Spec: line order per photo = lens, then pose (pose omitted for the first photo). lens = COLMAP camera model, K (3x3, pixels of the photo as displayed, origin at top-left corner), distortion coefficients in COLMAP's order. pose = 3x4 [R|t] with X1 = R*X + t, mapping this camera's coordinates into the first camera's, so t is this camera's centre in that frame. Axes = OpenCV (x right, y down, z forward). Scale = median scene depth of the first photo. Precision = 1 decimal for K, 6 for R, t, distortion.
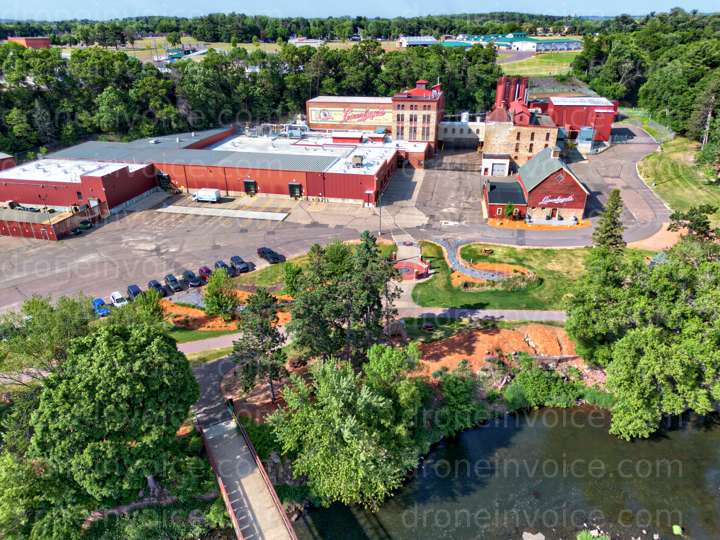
lens RADIAL K [[504.6, 0, 360.0], [0, 504.6, 270.0], [0, 0, 1]] dist [0.081064, -0.104160]
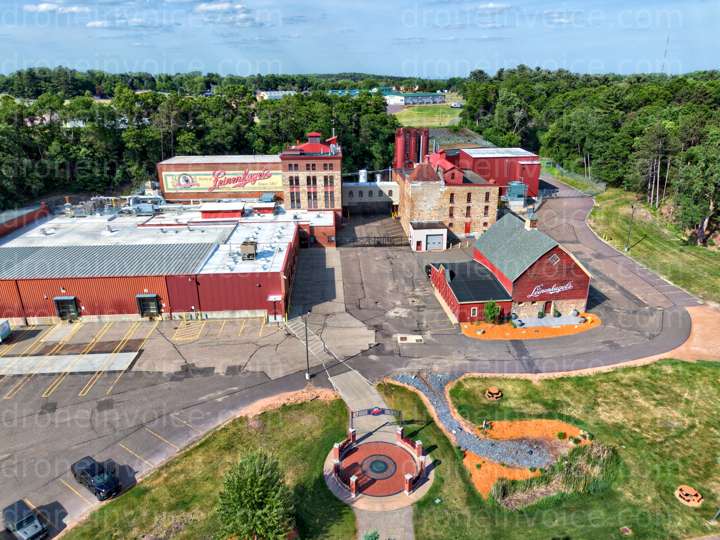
lens RADIAL K [[504.6, 0, 360.0], [0, 504.6, 270.0], [0, 0, 1]] dist [0.081064, -0.104160]
pose [[0.963461, -0.091538, 0.251723, -0.027085], [0.116609, 0.989401, -0.086528, -0.093873], [-0.241135, 0.112720, 0.963923, 0.272703]]
